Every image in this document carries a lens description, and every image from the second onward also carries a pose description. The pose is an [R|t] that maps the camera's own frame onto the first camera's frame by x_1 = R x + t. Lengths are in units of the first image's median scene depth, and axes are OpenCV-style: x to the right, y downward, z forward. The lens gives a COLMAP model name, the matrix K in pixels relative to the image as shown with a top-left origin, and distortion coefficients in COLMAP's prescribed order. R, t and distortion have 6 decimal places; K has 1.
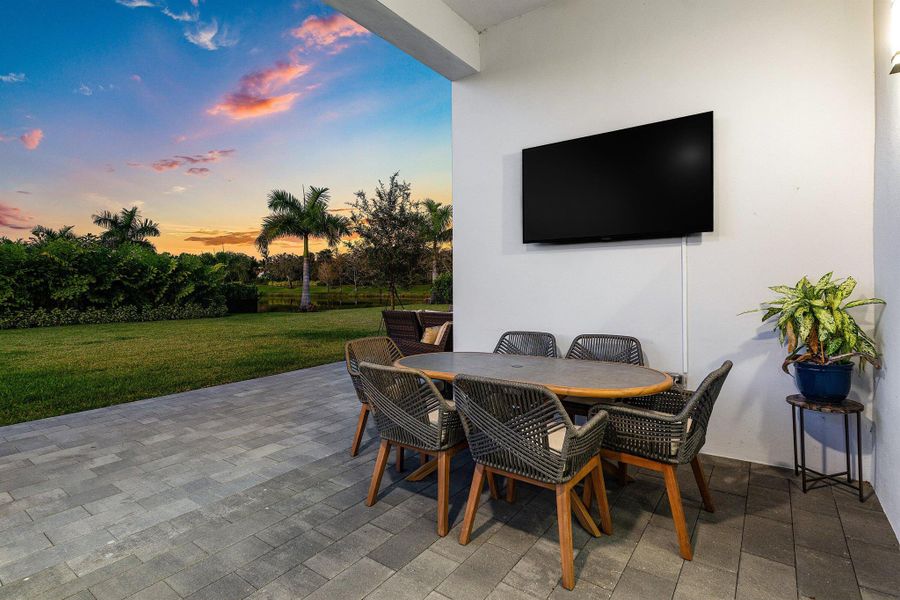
lens RADIAL K [[412.1, 0, 454.2], [0, 412.1, 284.6], [0, 0, 1]] dist [-0.005541, -0.001462]
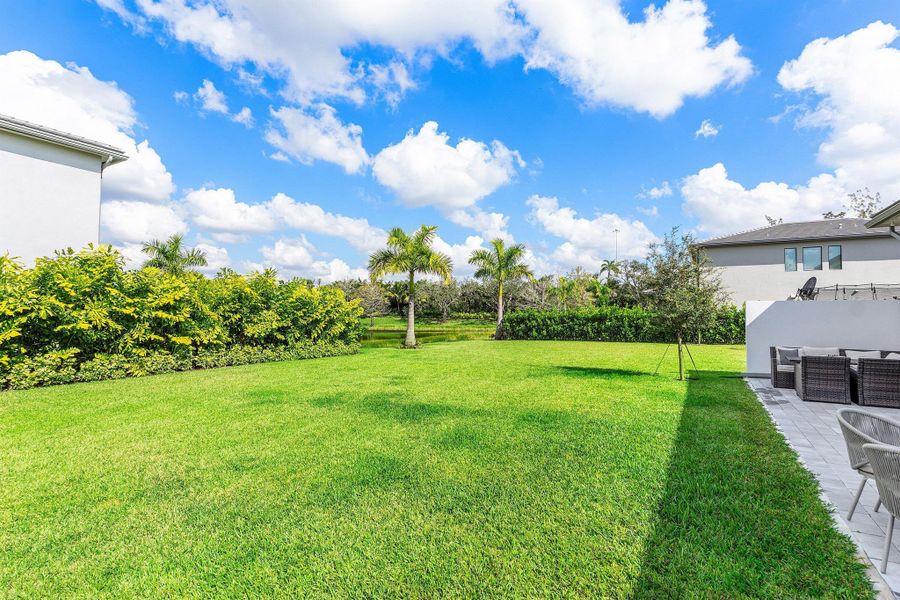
lens RADIAL K [[412.1, 0, 447.4], [0, 412.1, 295.4], [0, 0, 1]] dist [-0.005541, -0.001462]
pose [[0.994457, 0.017476, 0.103680, -2.293118], [-0.012217, 0.998616, -0.051148, -0.064380], [-0.104431, 0.049598, 0.993295, -0.097080]]
